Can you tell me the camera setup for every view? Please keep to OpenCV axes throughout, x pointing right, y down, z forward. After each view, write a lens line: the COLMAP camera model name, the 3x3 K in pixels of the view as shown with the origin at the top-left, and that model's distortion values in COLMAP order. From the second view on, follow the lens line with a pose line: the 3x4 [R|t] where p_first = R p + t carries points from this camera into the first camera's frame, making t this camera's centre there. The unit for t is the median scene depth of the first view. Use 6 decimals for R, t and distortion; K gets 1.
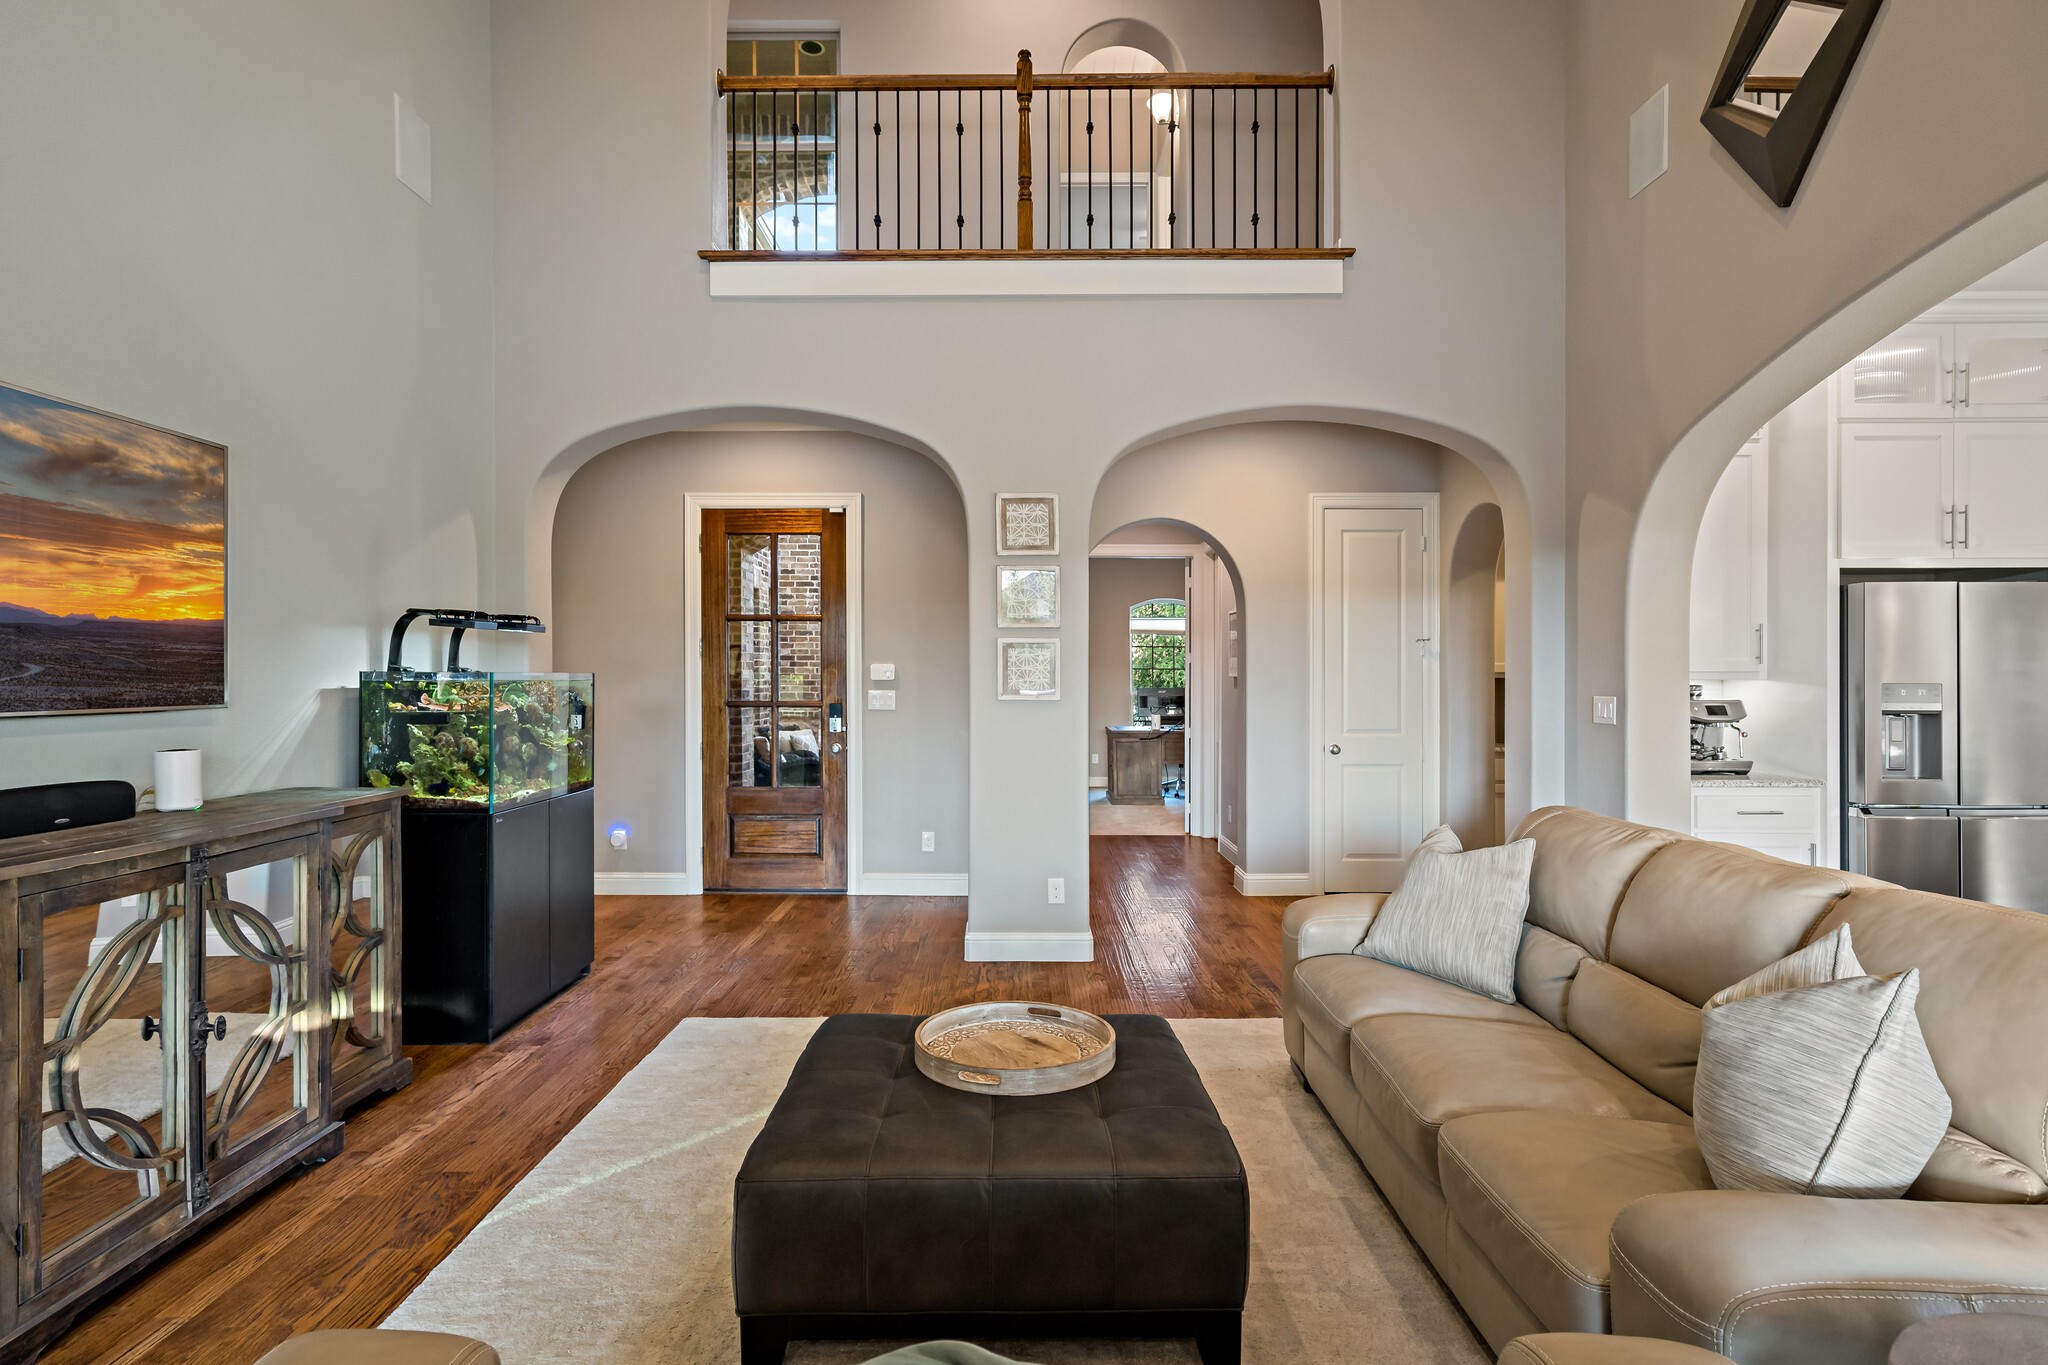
lens RADIAL K [[1011.5, 0, 1020.3], [0, 1011.5, 682.6], [0, 0, 1]] dist [-0.002482, 0.002242]
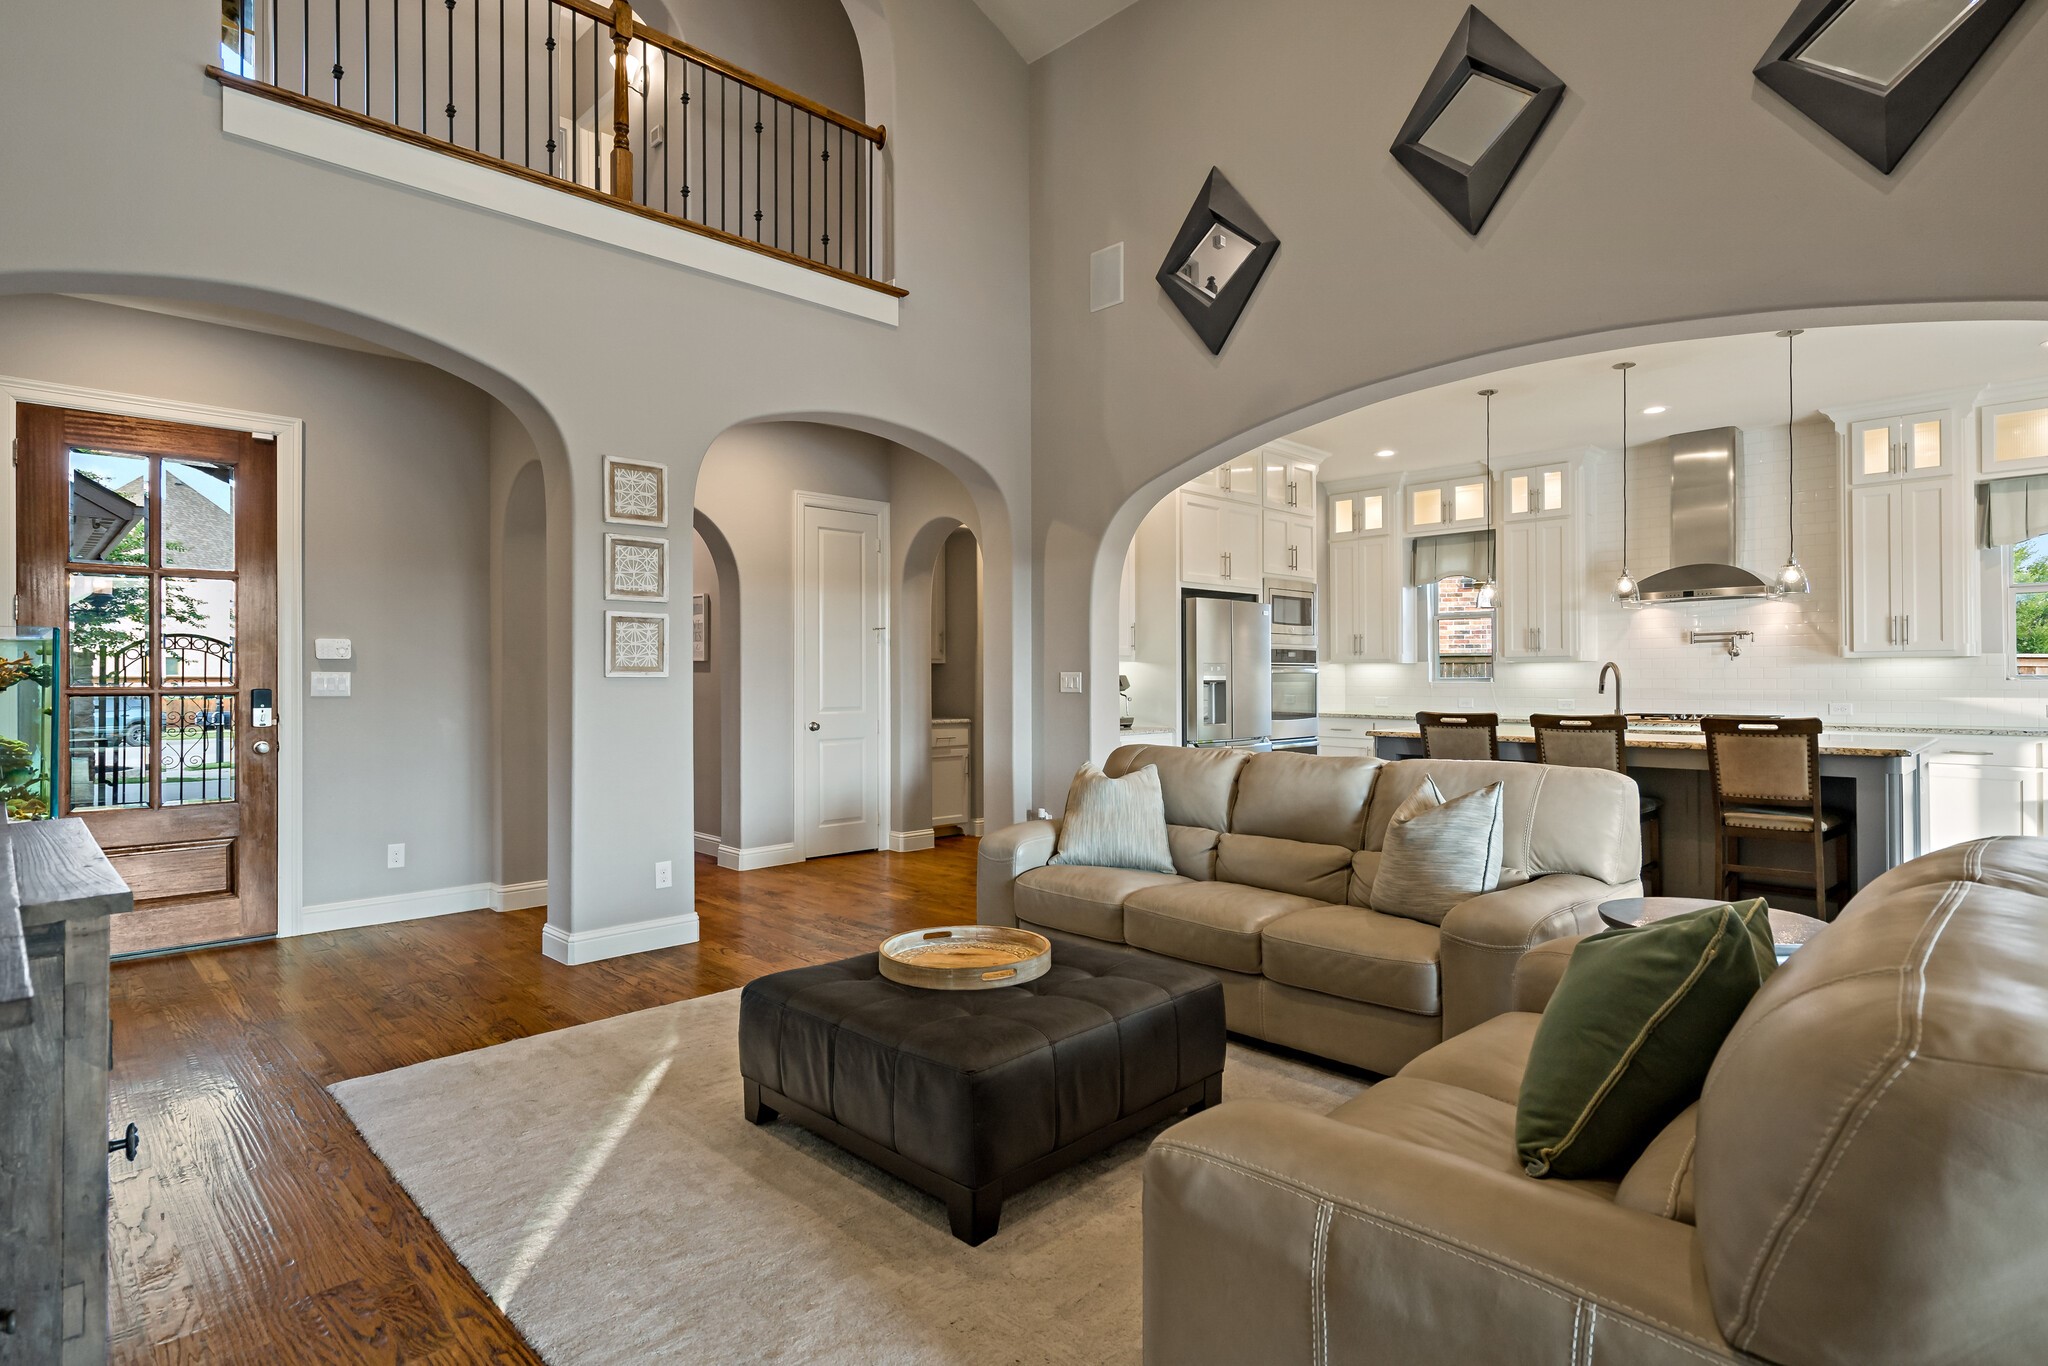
lens RADIAL K [[1044.1, 0, 1019.3], [0, 1044.1, 677.4], [0, 0, 1]] dist [-0.005622, -0.001417]
pose [[0.708908, -0.003112, 0.705294, -0.429559], [0.005423, 0.999985, -0.001038, 0.020128], [-0.705280, 0.004560, 0.708914, 0.053158]]
